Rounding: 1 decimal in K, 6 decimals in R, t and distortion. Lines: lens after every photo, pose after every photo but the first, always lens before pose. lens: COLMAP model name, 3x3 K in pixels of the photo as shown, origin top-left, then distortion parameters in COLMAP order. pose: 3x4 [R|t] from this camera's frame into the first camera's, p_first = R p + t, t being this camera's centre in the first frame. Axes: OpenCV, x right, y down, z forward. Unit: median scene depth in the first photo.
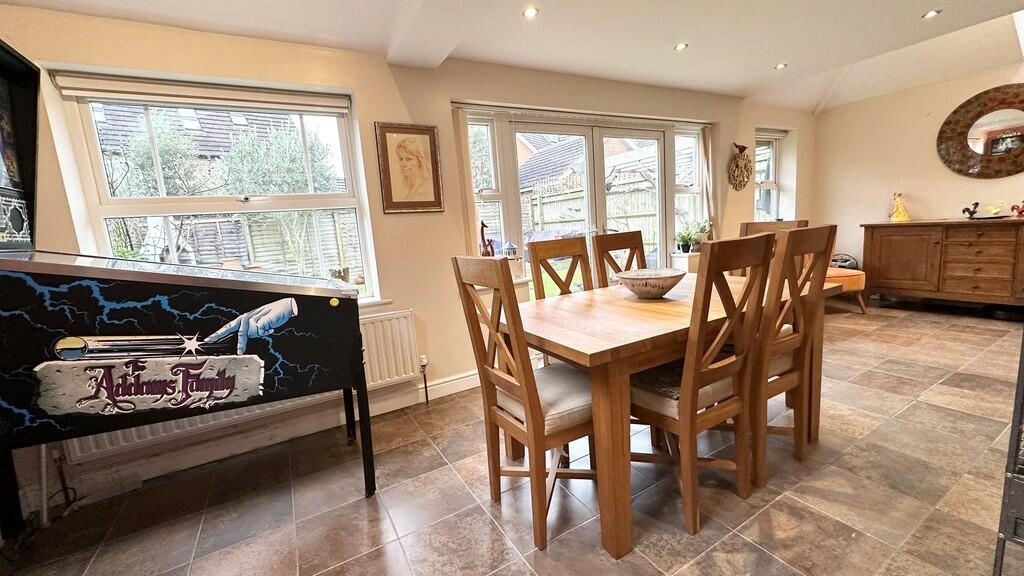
lens RADIAL K [[401.3, 0, 512.4], [0, 401.3, 288.4], [0, 0, 1]] dist [-0.002197, -0.000075]
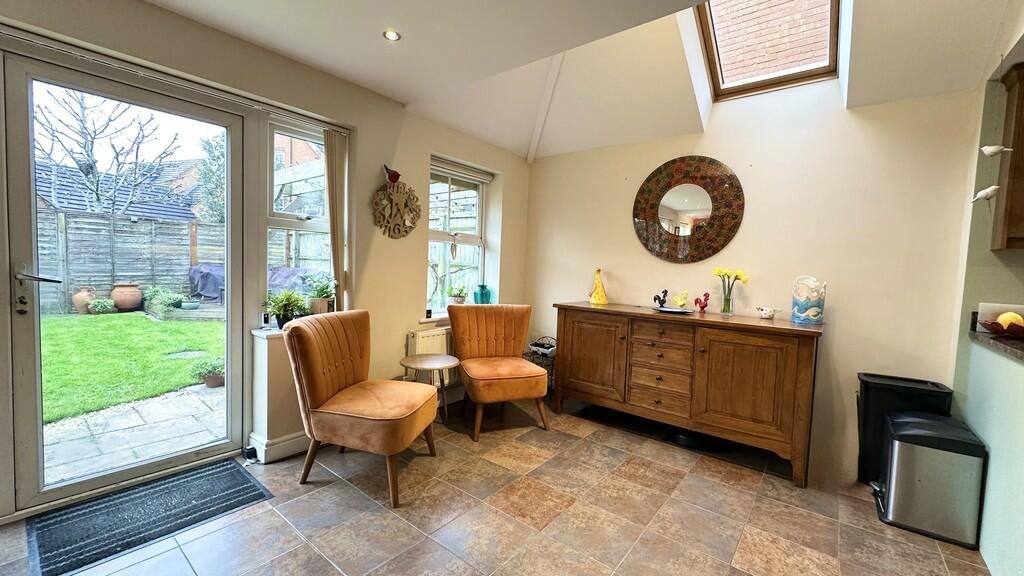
lens RADIAL K [[401.3, 0, 509.6], [0, 401.3, 289.0], [0, 0, 1]] dist [-0.002197, -0.000075]
pose [[0.924371, 0.092306, 0.370159, 0.549366], [-0.052972, 0.991943, -0.115075, -0.103320], [-0.377799, 0.086764, 0.921813, 0.356153]]
